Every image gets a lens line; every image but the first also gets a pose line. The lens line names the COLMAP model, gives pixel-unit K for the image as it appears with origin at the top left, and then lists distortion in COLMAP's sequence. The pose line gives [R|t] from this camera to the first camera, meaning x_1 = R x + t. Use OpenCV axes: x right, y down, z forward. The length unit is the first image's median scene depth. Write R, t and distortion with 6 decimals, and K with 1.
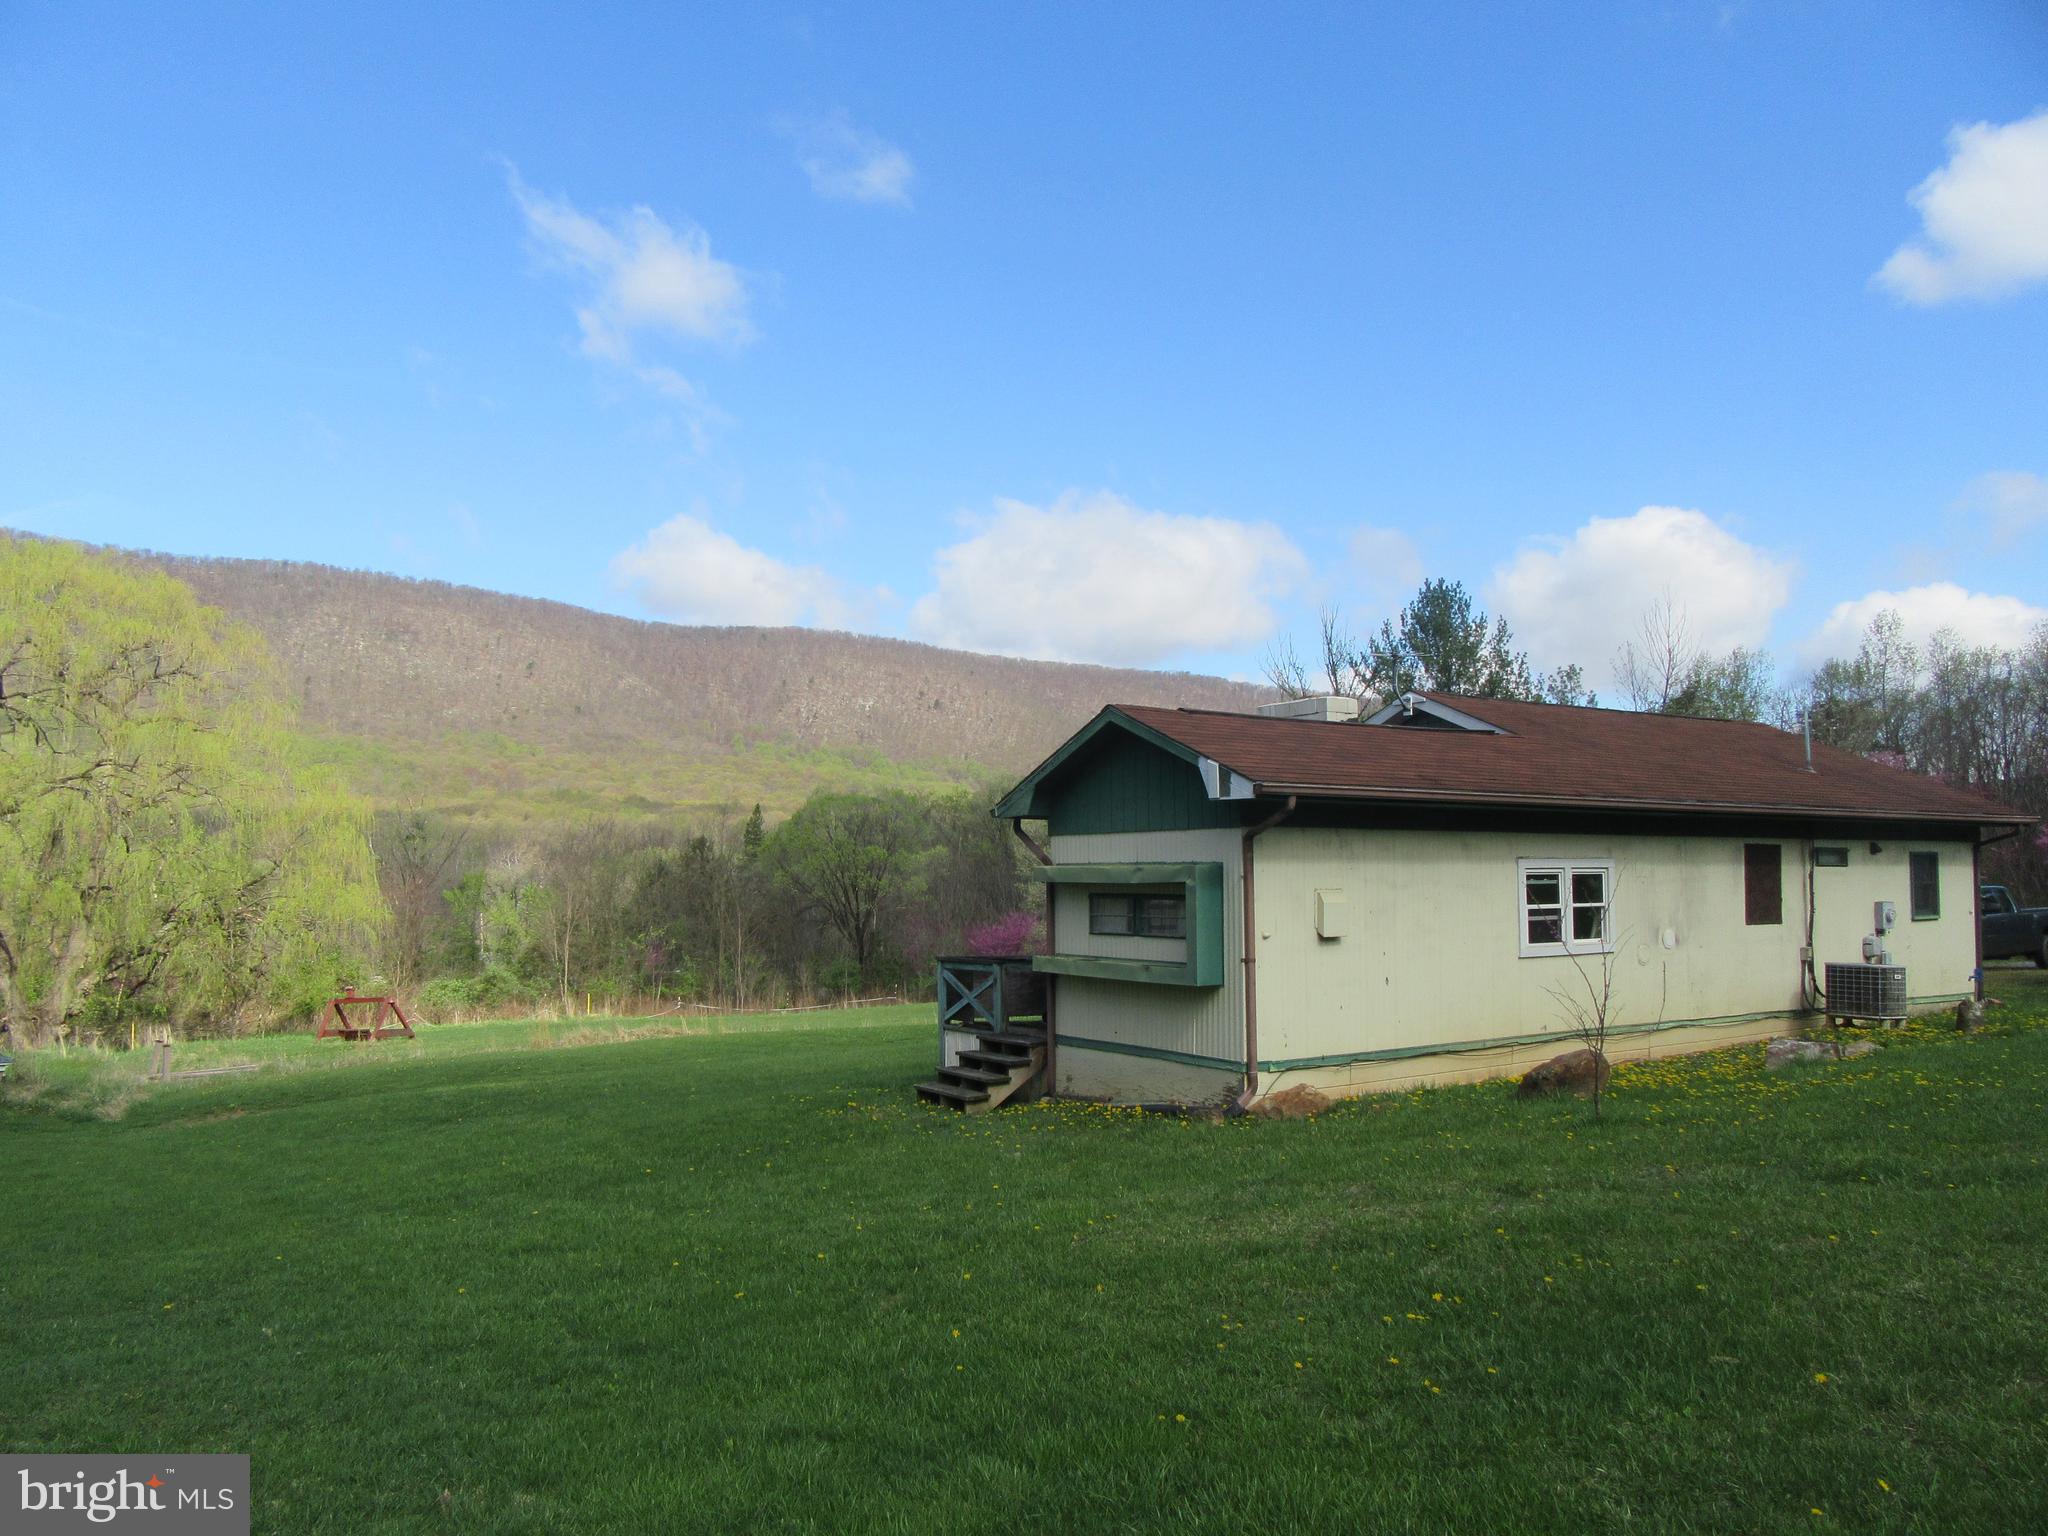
lens RADIAL K [[1504.4, 0, 1036.5], [0, 1504.4, 779.8], [0, 0, 1]] dist [-0.076797, 0.090480]
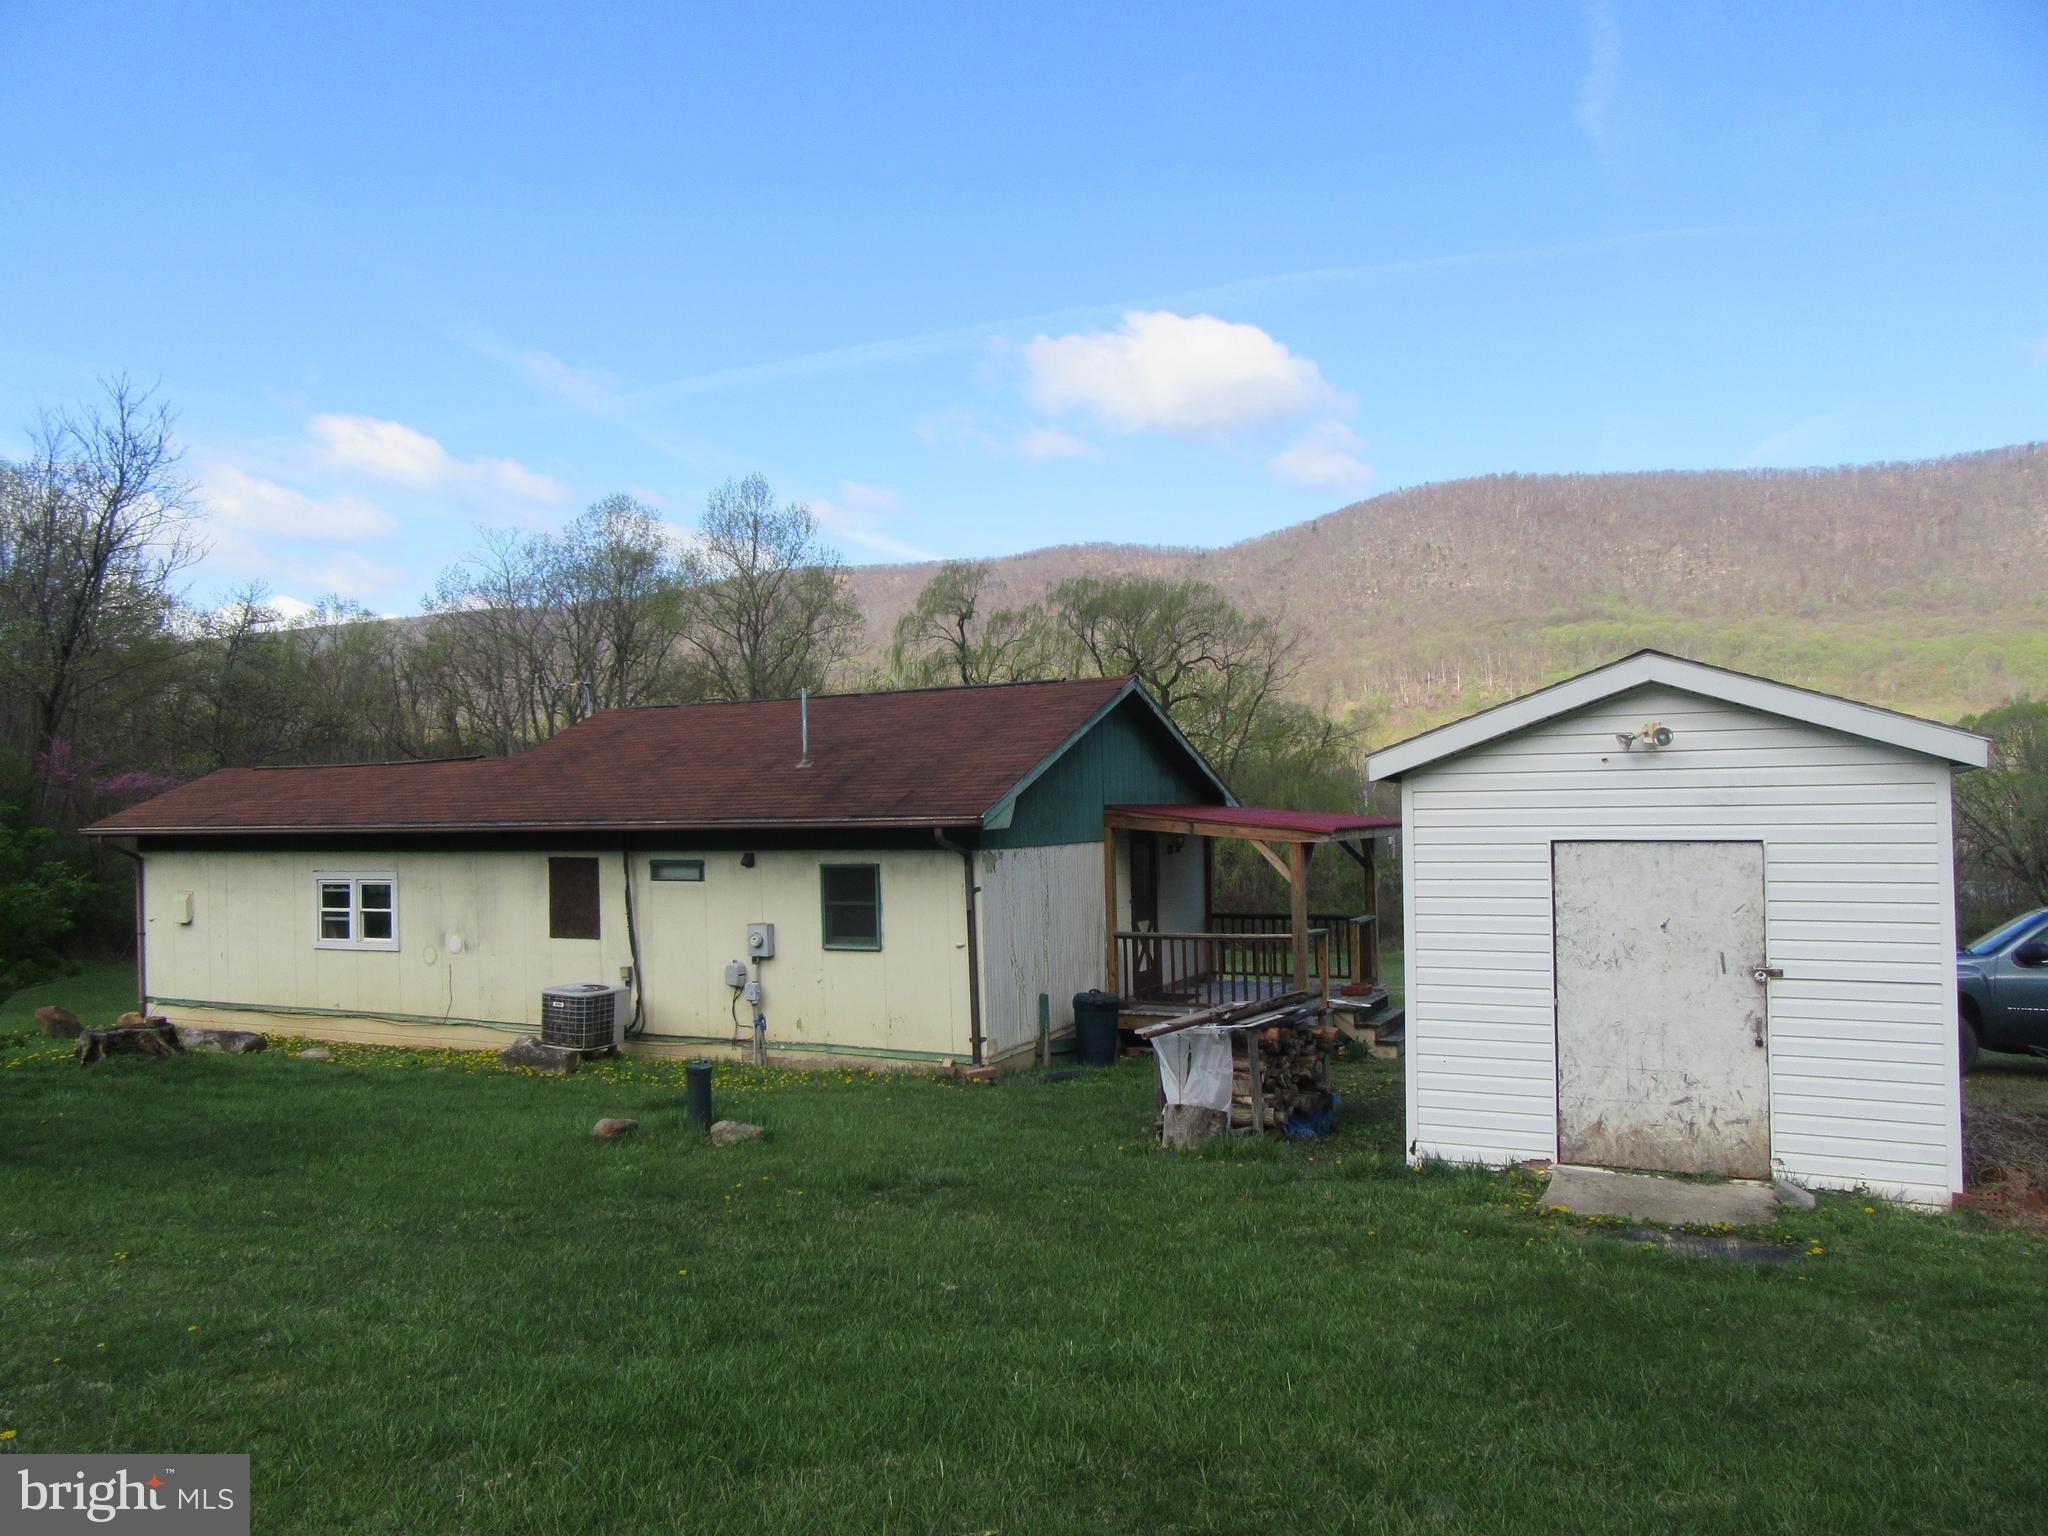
lens RADIAL K [[1520.4, 0, 1063.0], [0, 1520.4, 762.6], [0, 0, 1]] dist [0.015212, 0.002099]
pose [[0.484103, -0.029501, -0.874513, 1.691392], [0.071675, 0.997410, 0.006031, -0.002769], [0.872070, -0.065600, 0.484964, 0.876488]]
